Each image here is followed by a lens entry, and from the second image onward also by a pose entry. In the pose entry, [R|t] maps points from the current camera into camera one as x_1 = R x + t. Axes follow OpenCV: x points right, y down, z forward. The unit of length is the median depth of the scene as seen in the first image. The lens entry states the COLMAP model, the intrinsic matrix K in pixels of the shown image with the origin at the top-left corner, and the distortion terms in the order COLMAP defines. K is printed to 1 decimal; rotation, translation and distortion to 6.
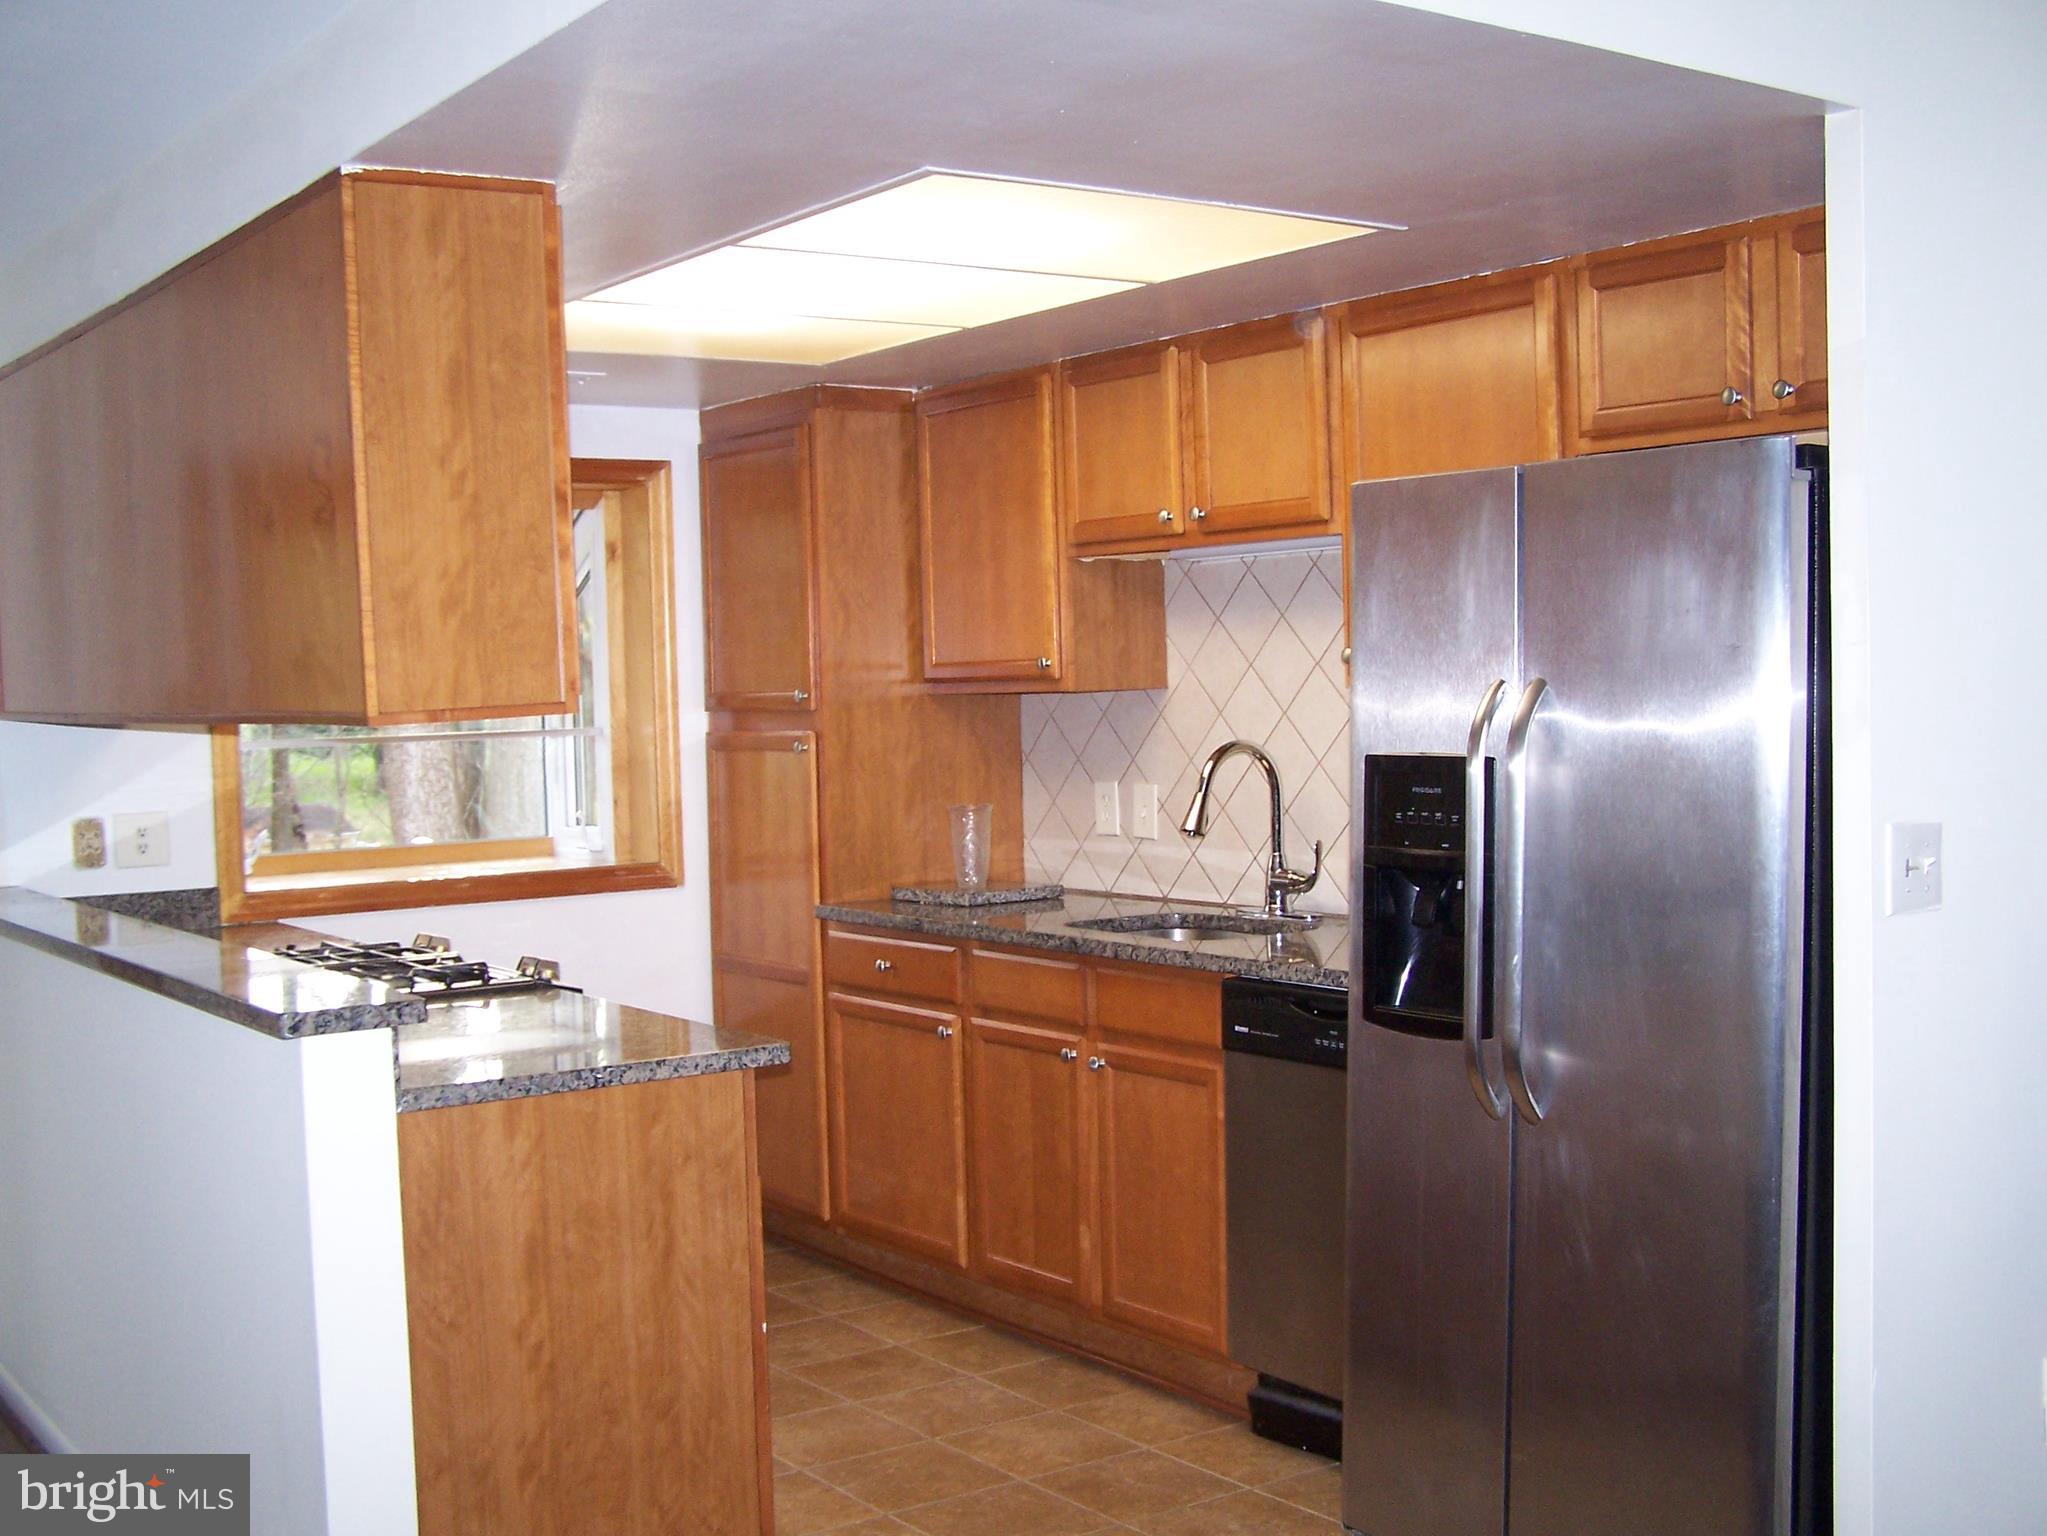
lens RADIAL K [[2320.8, 0, 1025.2], [0, 2320.8, 793.2], [0, 0, 1]] dist [-0.200950, 0.353133]
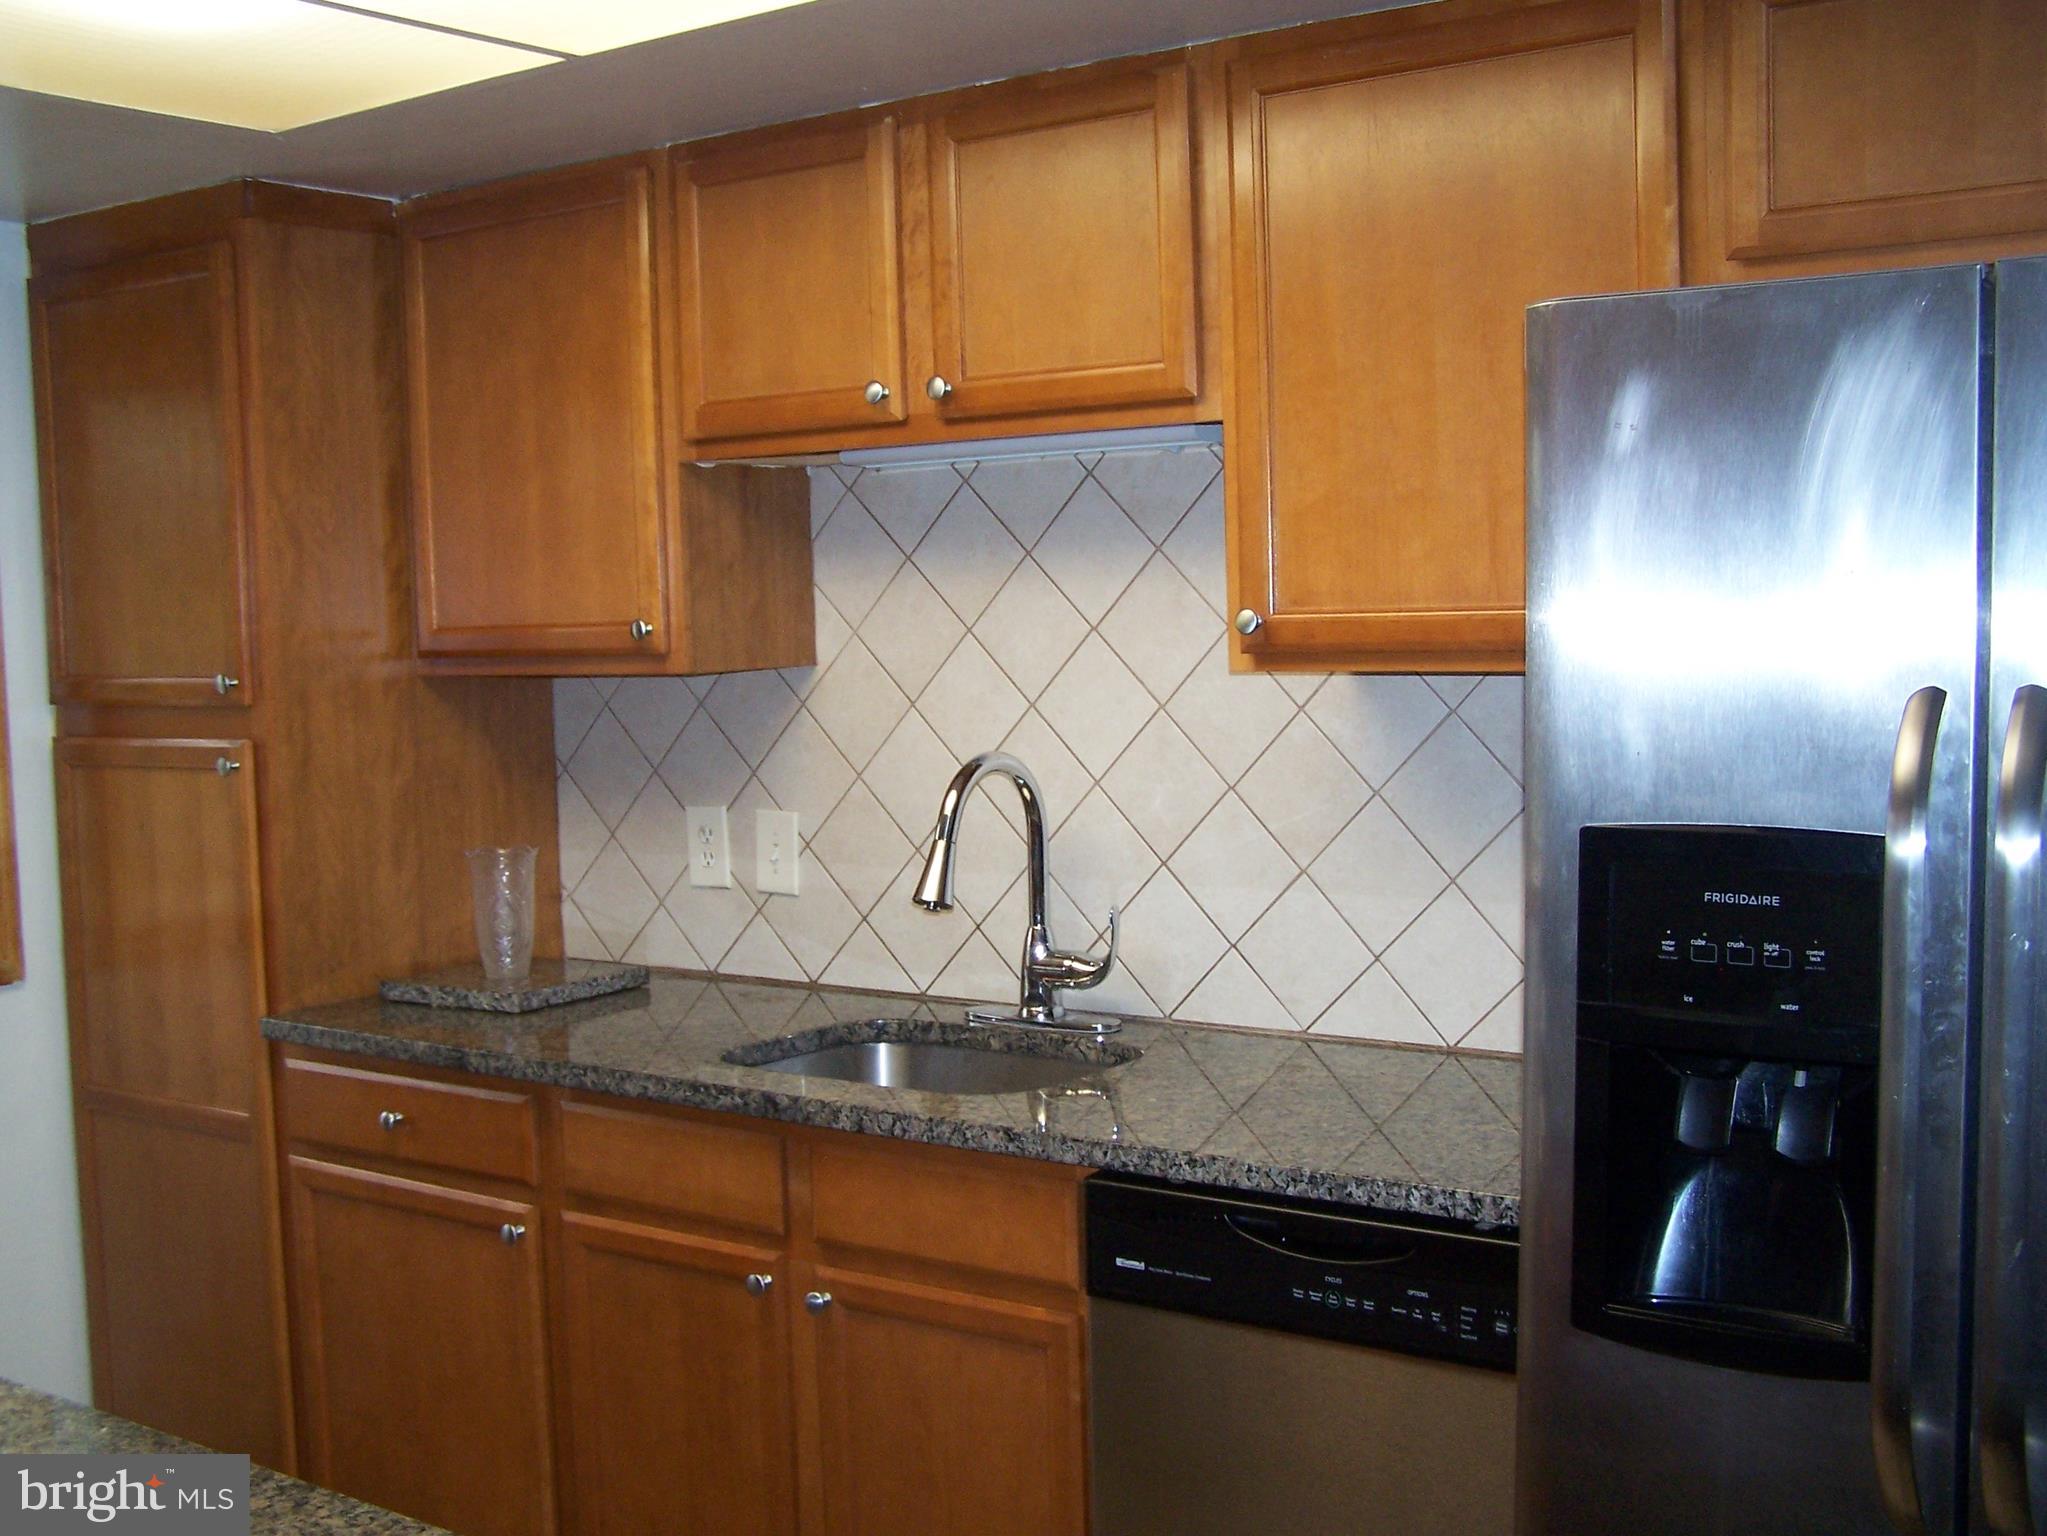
lens RADIAL K [[2348.1, 0, 1023.5], [0, 2348.1, 768.0], [0, 0, 1]] dist [-0.197606, 0.366239]
pose [[0.951188, -0.024204, 0.307662, -0.098238], [0.019225, 0.999631, 0.019204, -0.031366], [-0.308014, -0.012352, 0.951302, 0.401800]]
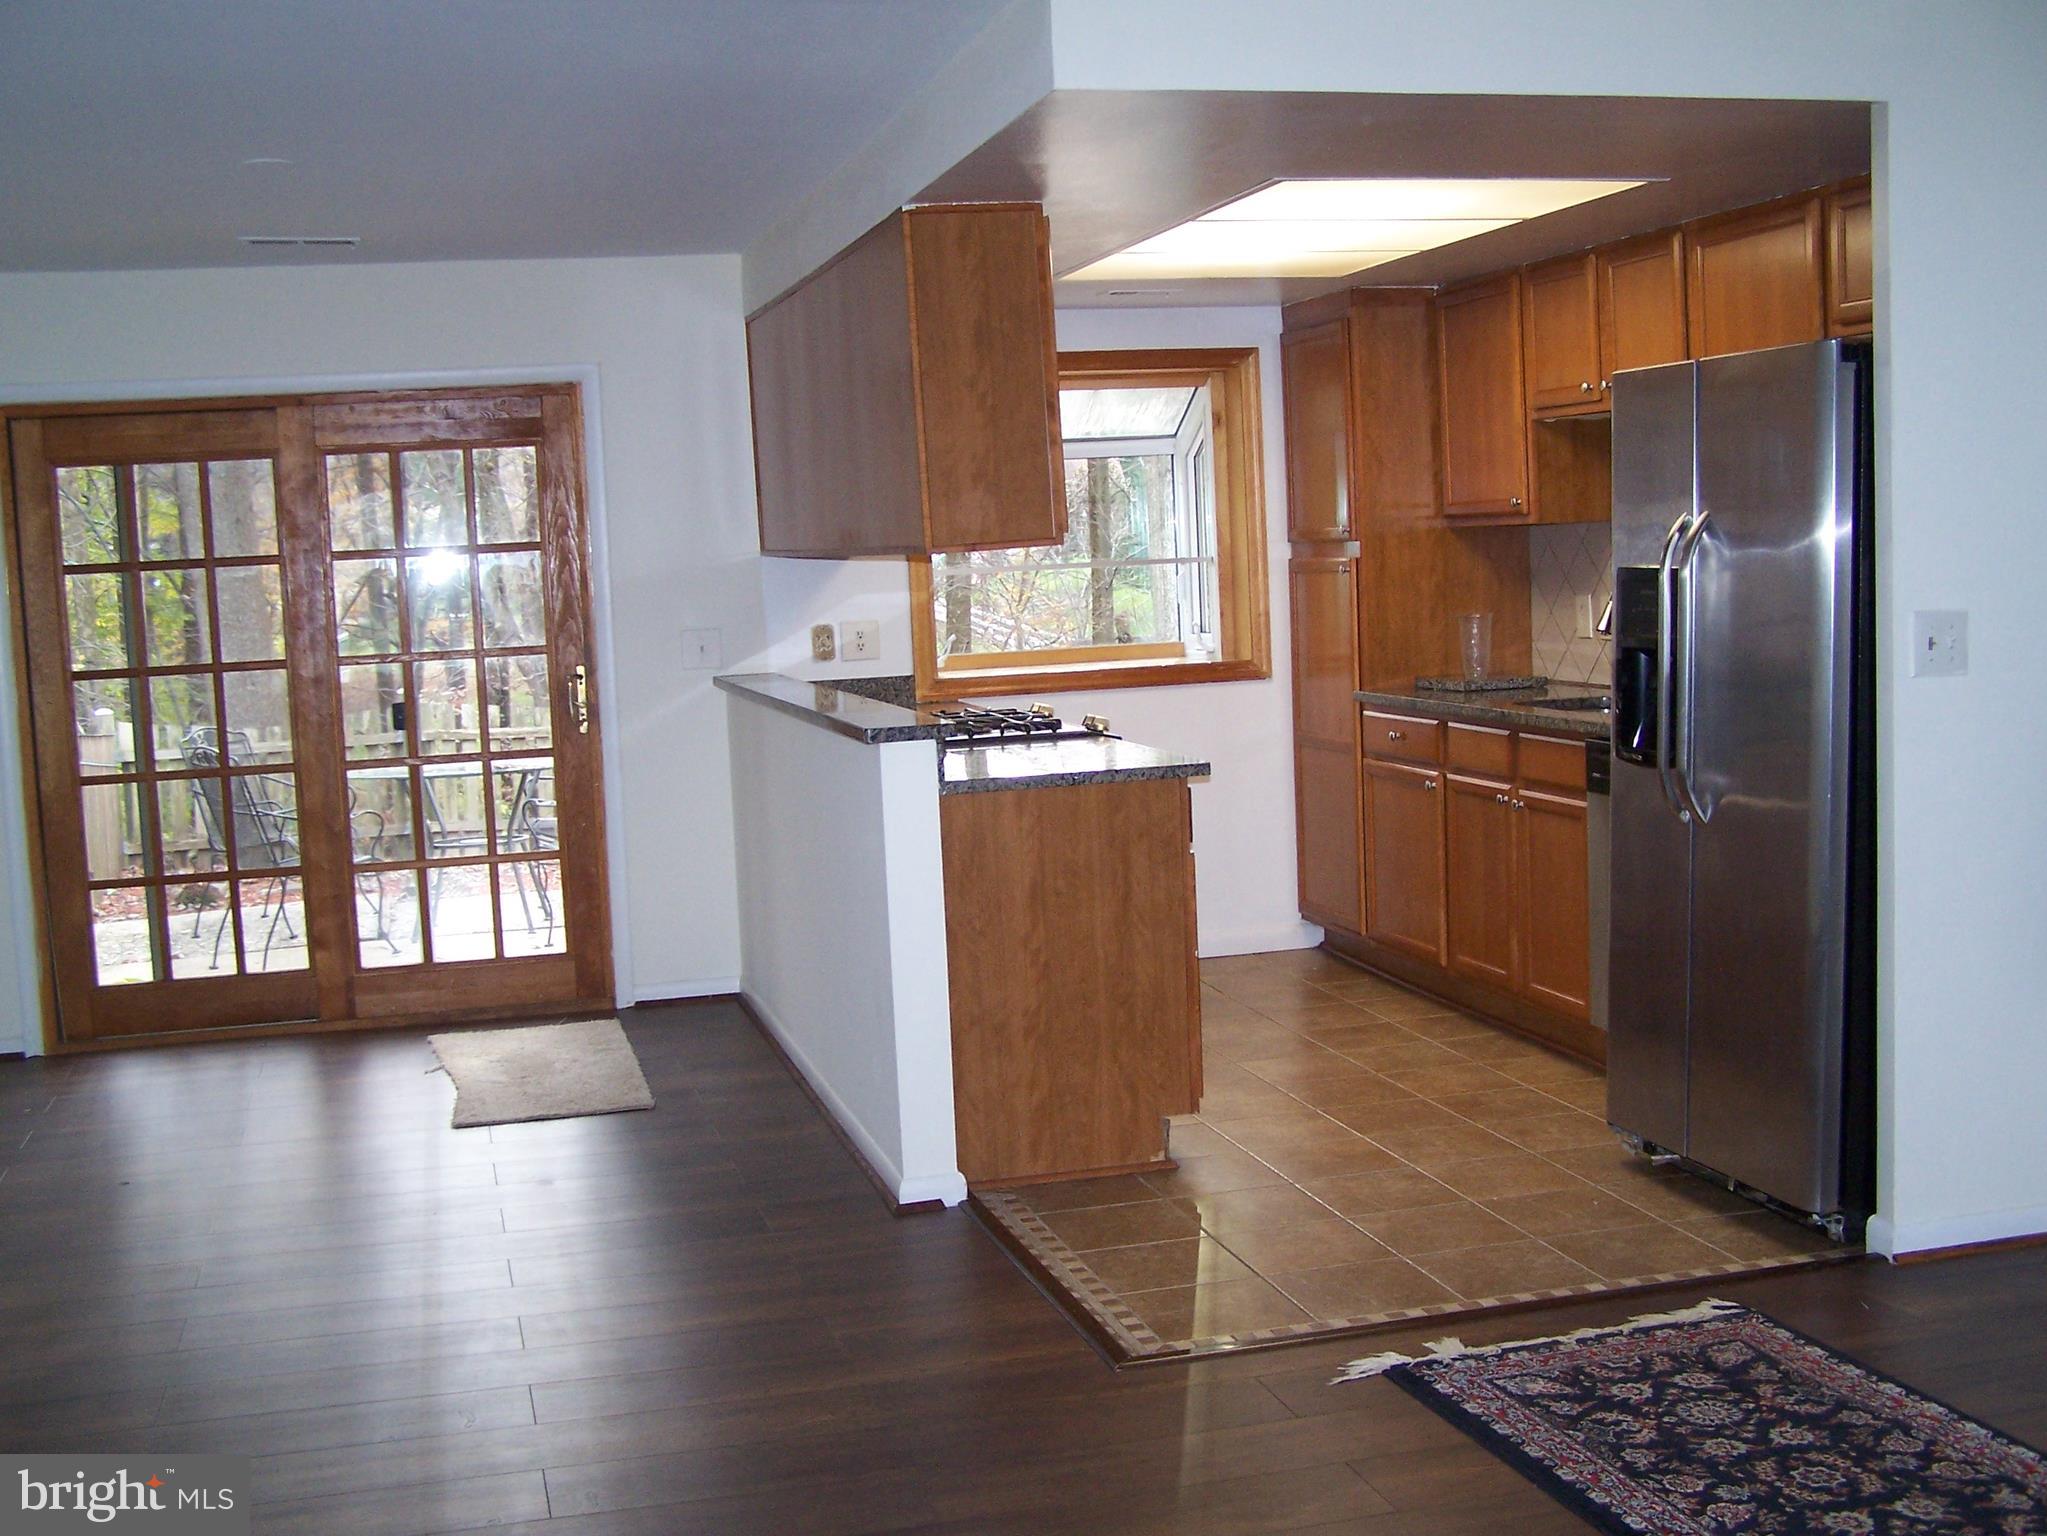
lens RADIAL K [[2320.8, 0, 1025.2], [0, 2320.8, 793.2], [0, 0, 1]] dist [-0.200950, 0.353133]
pose [[0.934980, 0.020721, -0.354095, 0.228783], [0.004826, 0.997457, 0.071112, 0.014450], [0.354668, -0.068197, 0.932502, -0.322501]]
